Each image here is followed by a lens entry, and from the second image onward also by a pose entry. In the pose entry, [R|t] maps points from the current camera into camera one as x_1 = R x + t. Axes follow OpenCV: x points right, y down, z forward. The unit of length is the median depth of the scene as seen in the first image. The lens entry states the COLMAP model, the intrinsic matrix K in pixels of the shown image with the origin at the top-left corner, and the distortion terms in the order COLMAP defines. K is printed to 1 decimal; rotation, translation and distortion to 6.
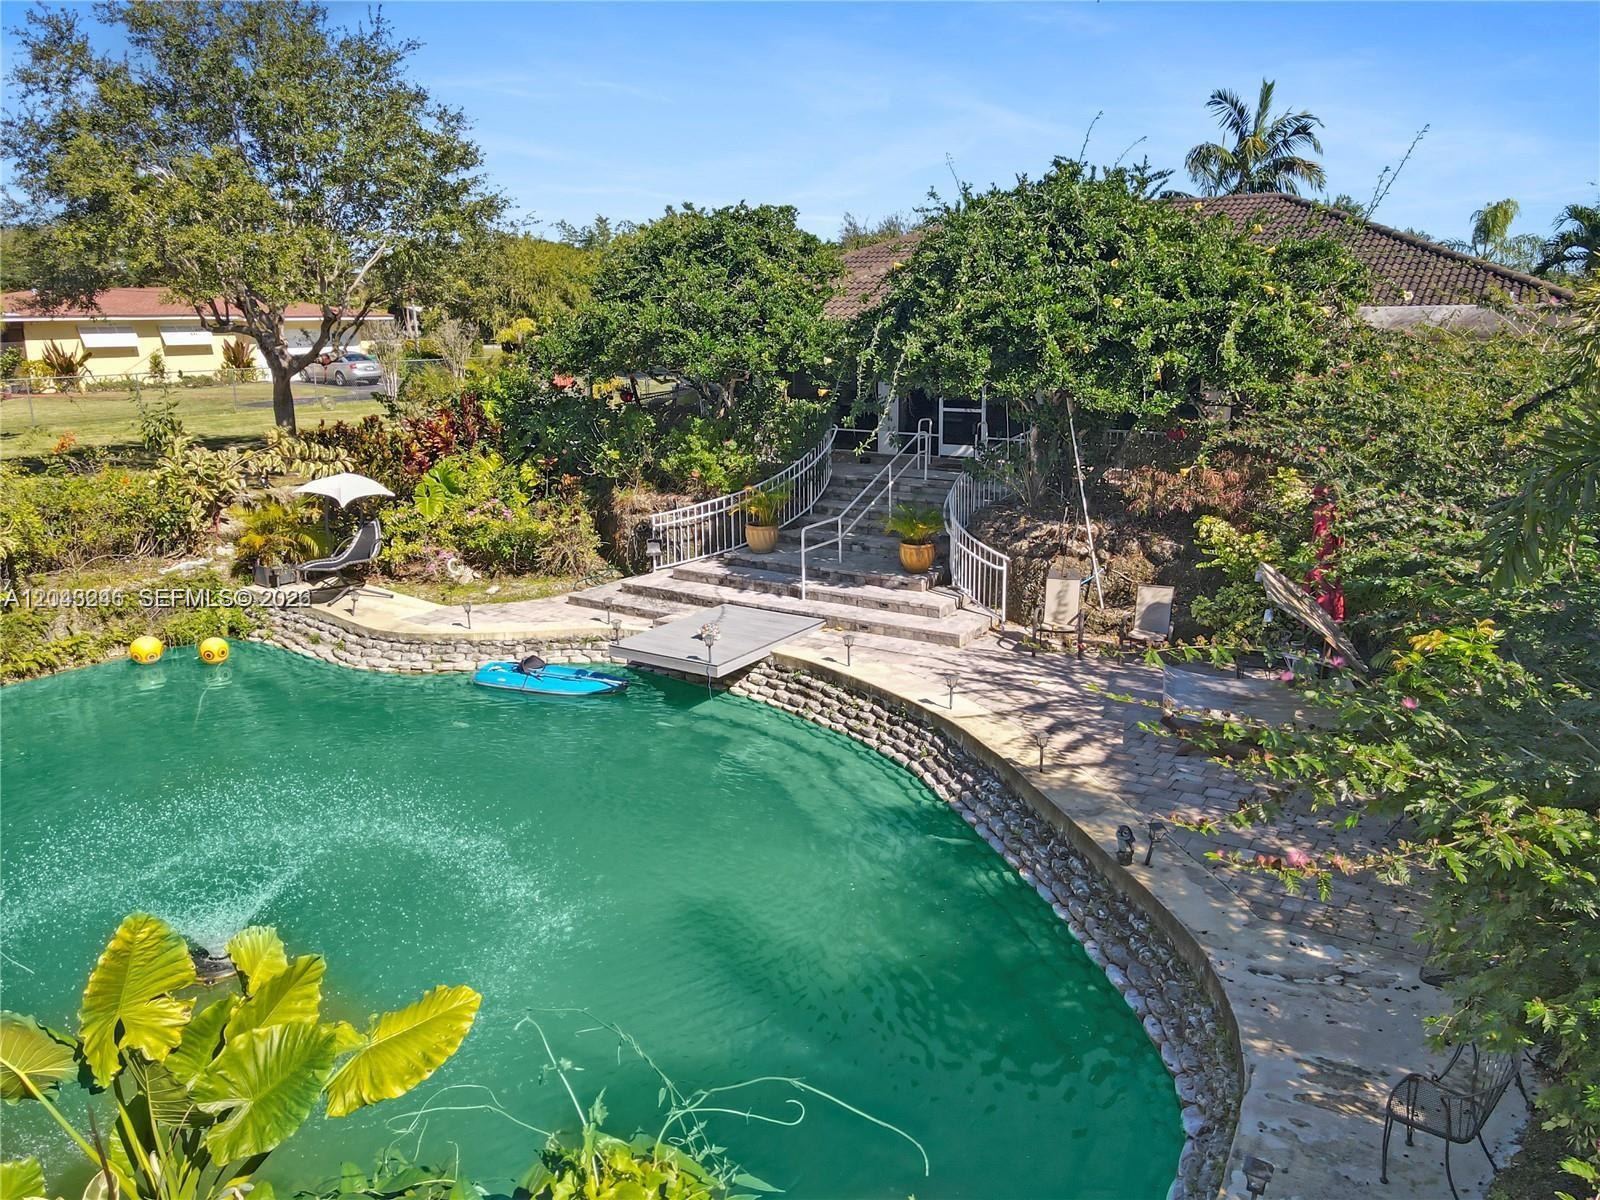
lens RADIAL K [[1165.8, 0, 800.0], [0, 1165.8, 600.0], [0, 0, 1]] dist [-0.001035, 0.003927]
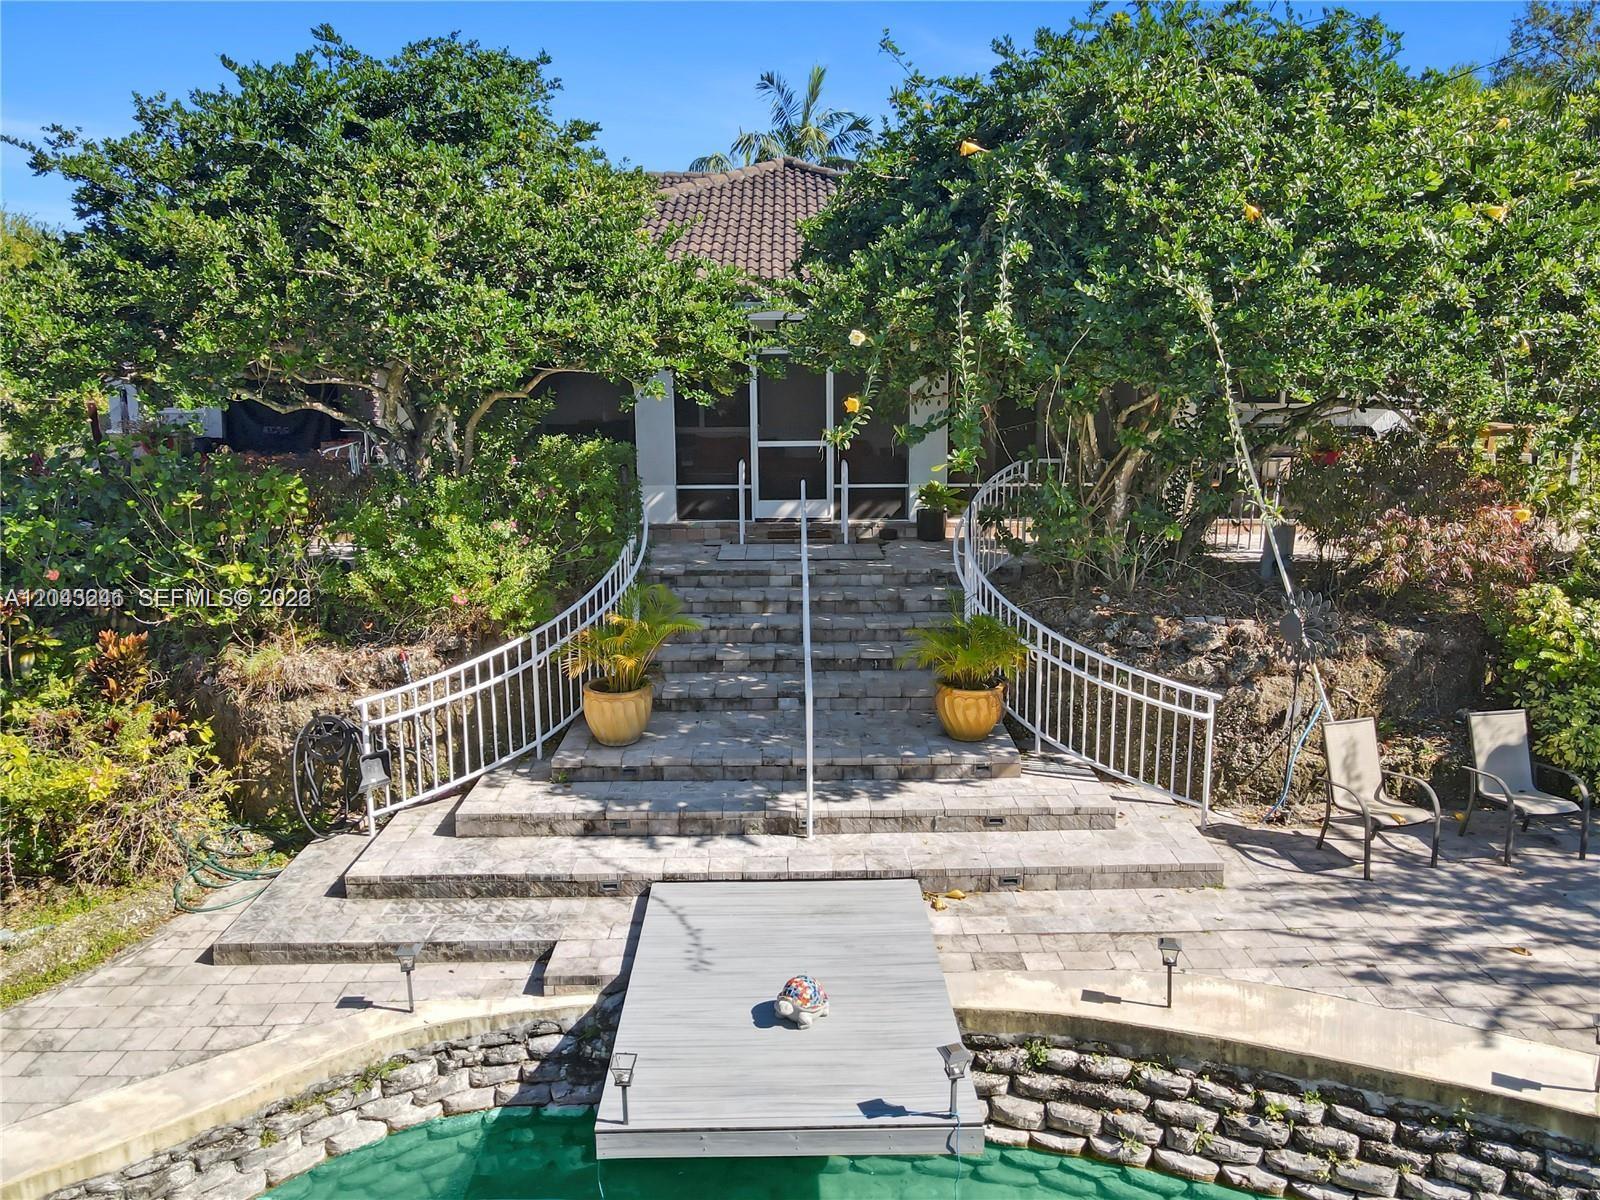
lens RADIAL K [[1165.8, 0, 800.0], [0, 1165.8, 600.0], [0, 0, 1]] dist [-0.001035, 0.003927]
pose [[0.828070, -0.113677, 0.548978, -0.272484], [0.136526, 0.990636, -0.000802, -0.104850], [-0.543746, 0.075614, 0.835836, 0.634726]]
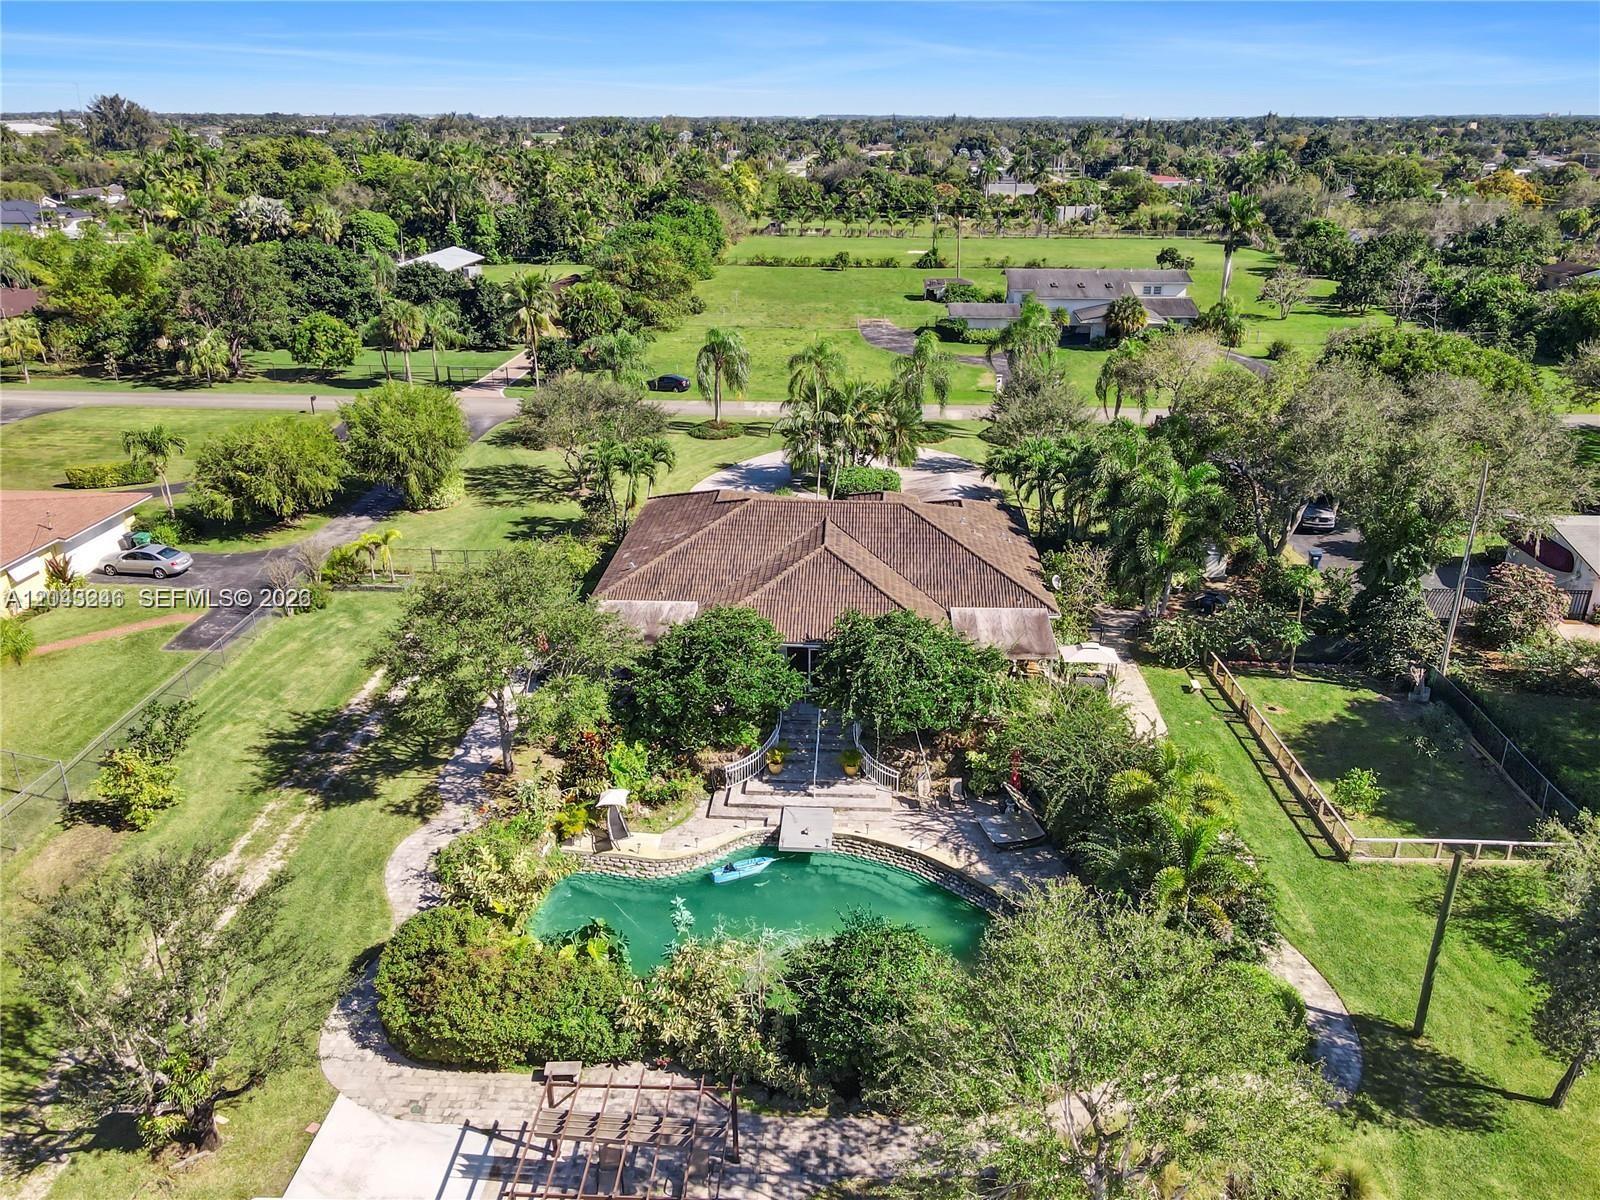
lens RADIAL K [[1165.8, 0, 800.0], [0, 1165.8, 600.0], [0, 0, 1]] dist [-0.001035, 0.003927]
pose [[0.868448, -0.182085, 0.461133, -1.160022], [0.113372, 0.978406, 0.172825, -0.897095], [-0.482644, -0.097810, 0.870338, -1.163637]]
